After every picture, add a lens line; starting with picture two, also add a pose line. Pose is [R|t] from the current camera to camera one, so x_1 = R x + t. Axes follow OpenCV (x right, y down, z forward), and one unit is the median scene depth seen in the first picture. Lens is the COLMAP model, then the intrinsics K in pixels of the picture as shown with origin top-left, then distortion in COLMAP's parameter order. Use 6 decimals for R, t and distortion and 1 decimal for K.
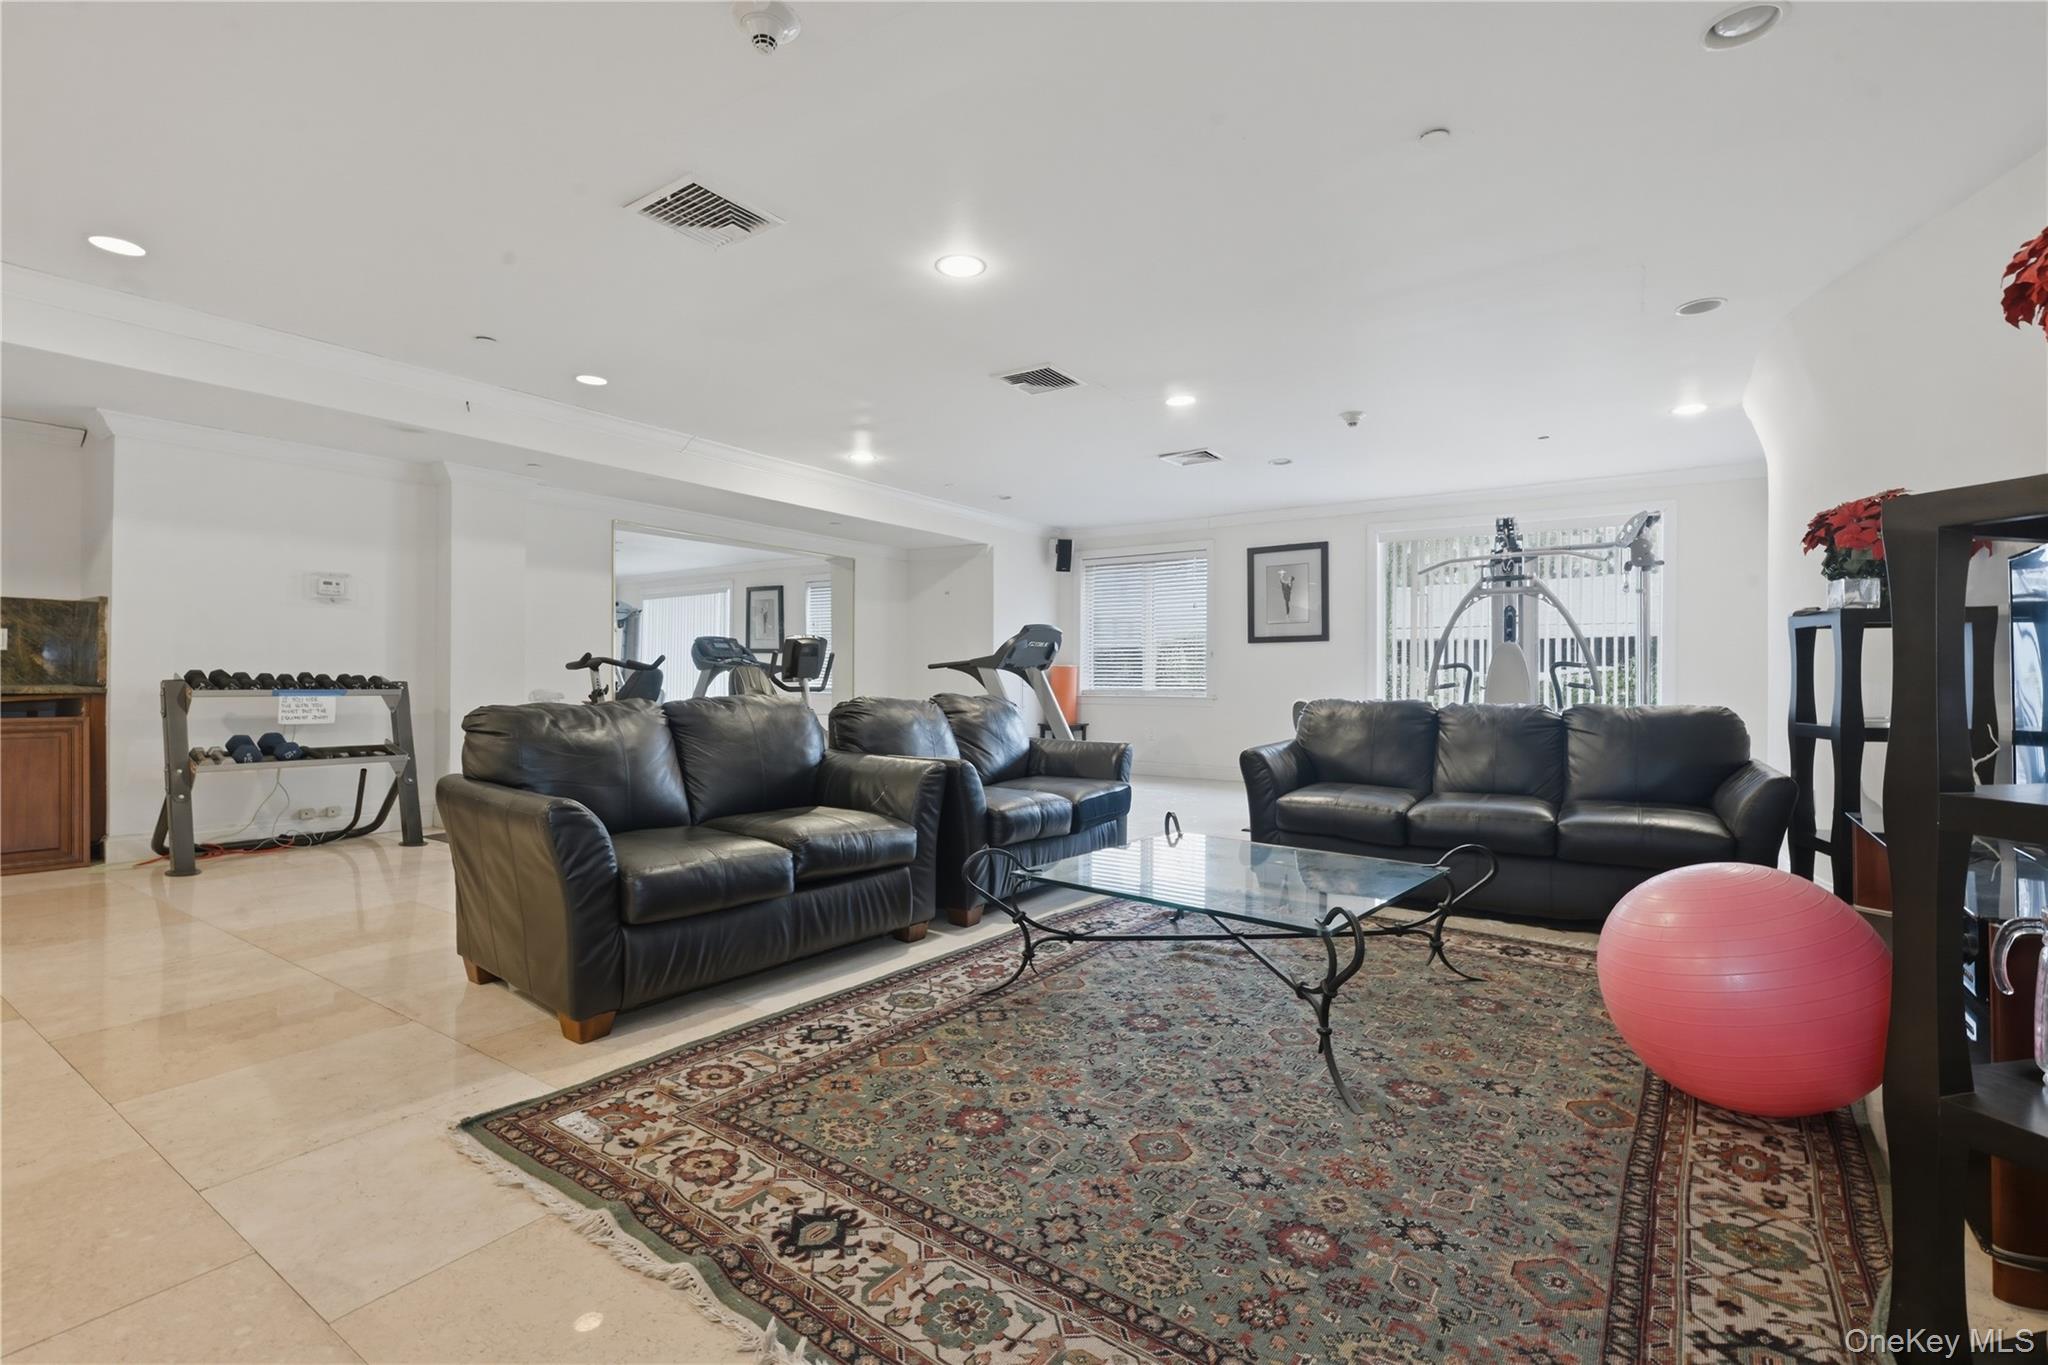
lens RADIAL K [[922.3, 0, 1024.0], [0, 922.3, 682.5], [0, 0, 1]] dist [0.000553, 0.000346]
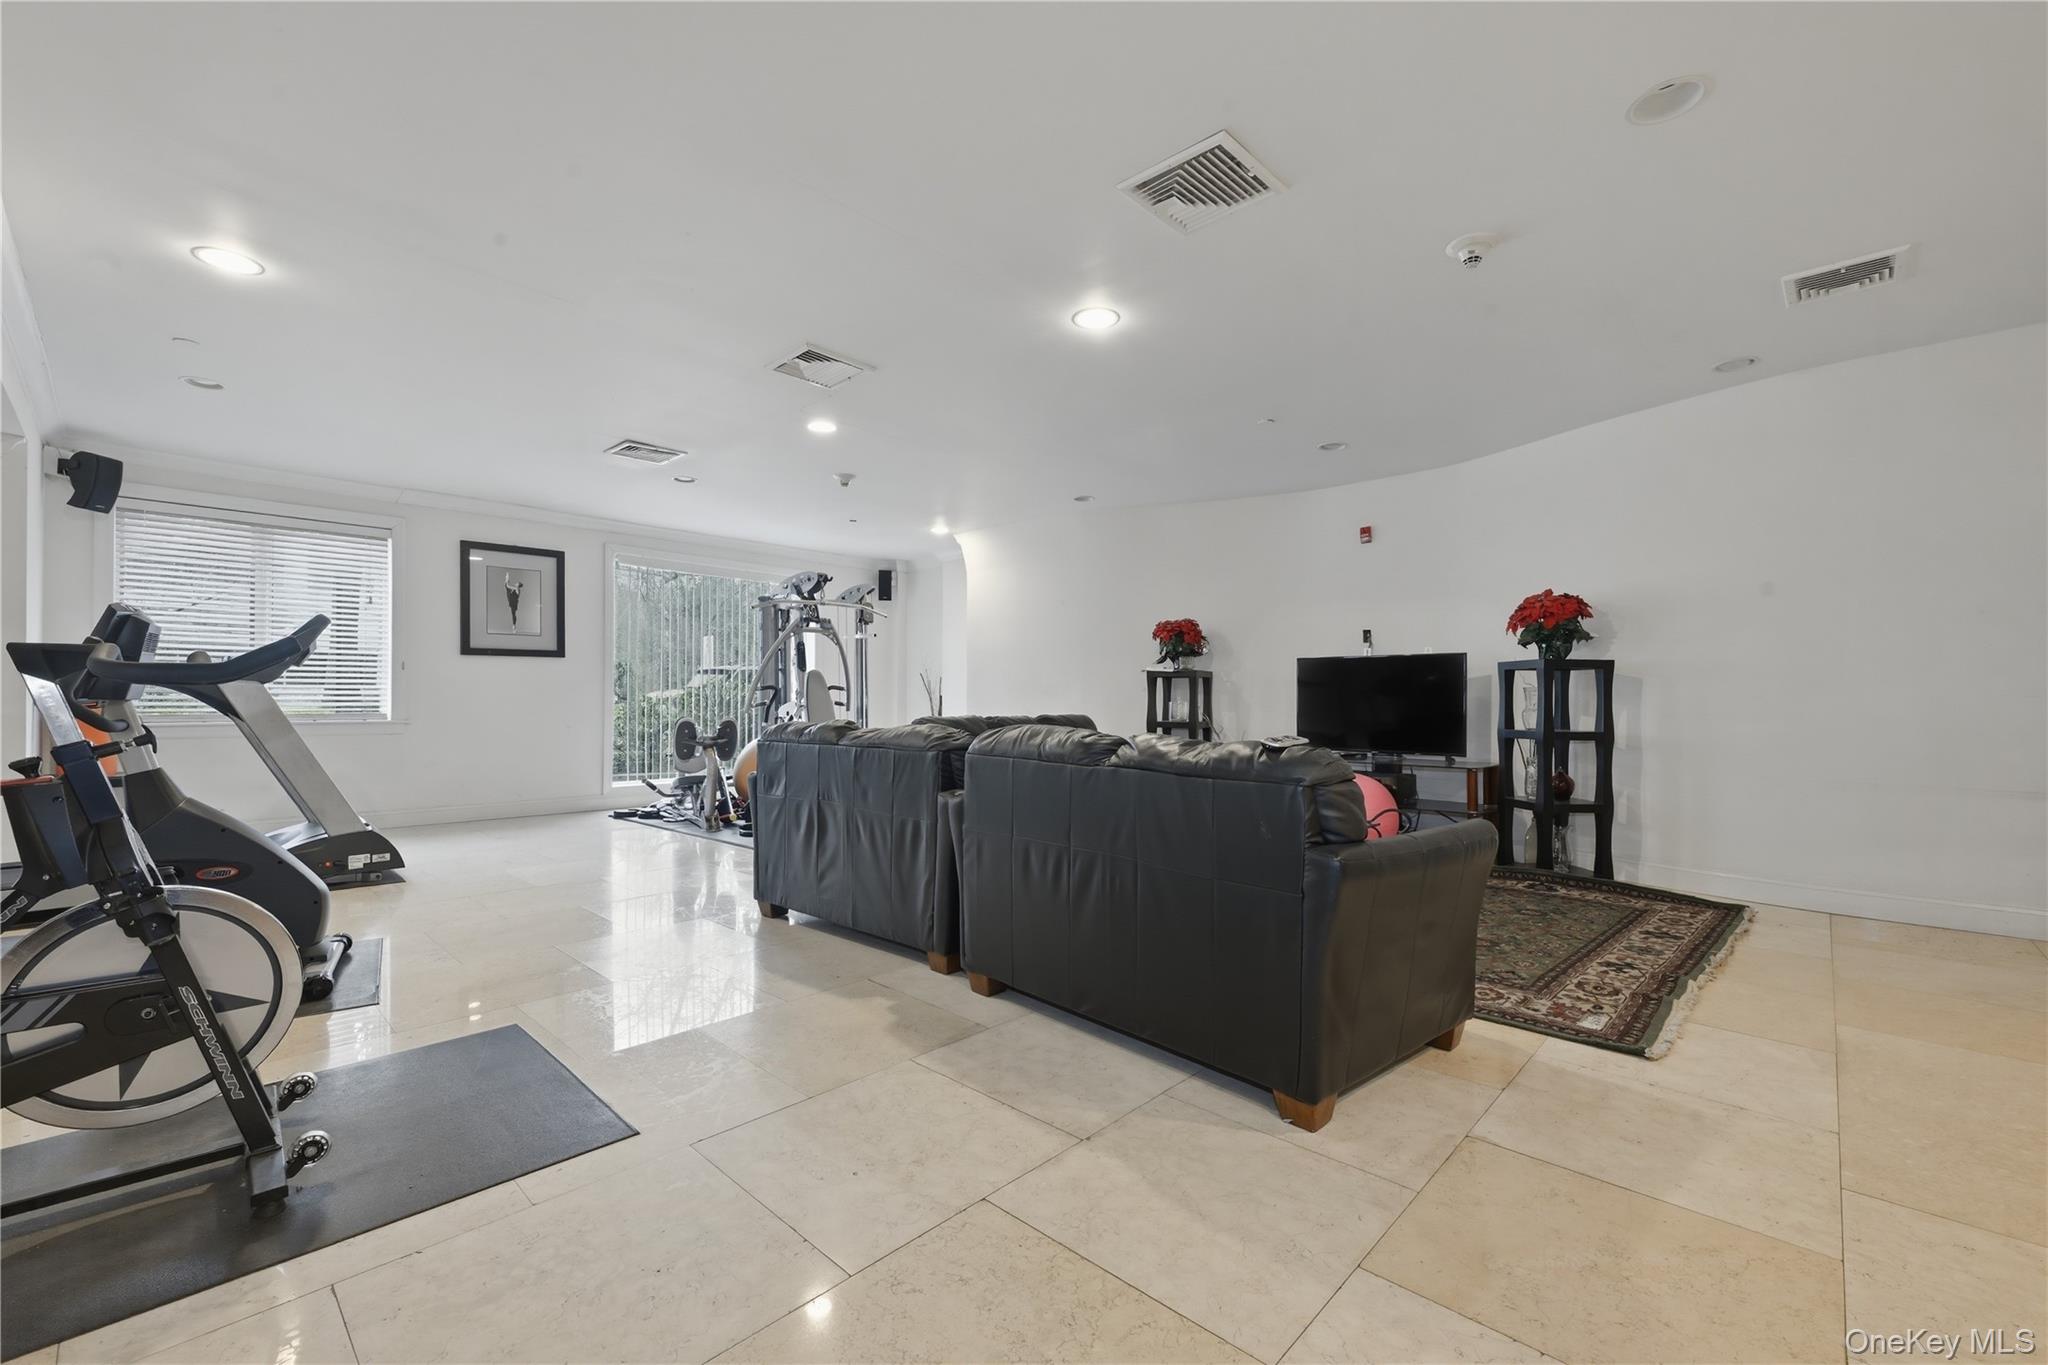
lens RADIAL K [[852.5, 0, 1024.0], [0, 852.5, 682.5], [0, 0, 1]] dist [0.020157, -0.000098]
pose [[0.144429, 0.010743, 0.989457, -1.823234], [-0.000984, 0.999942, -0.010714, -0.038906], [-0.989515, 0.000574, 0.144432, 1.569637]]
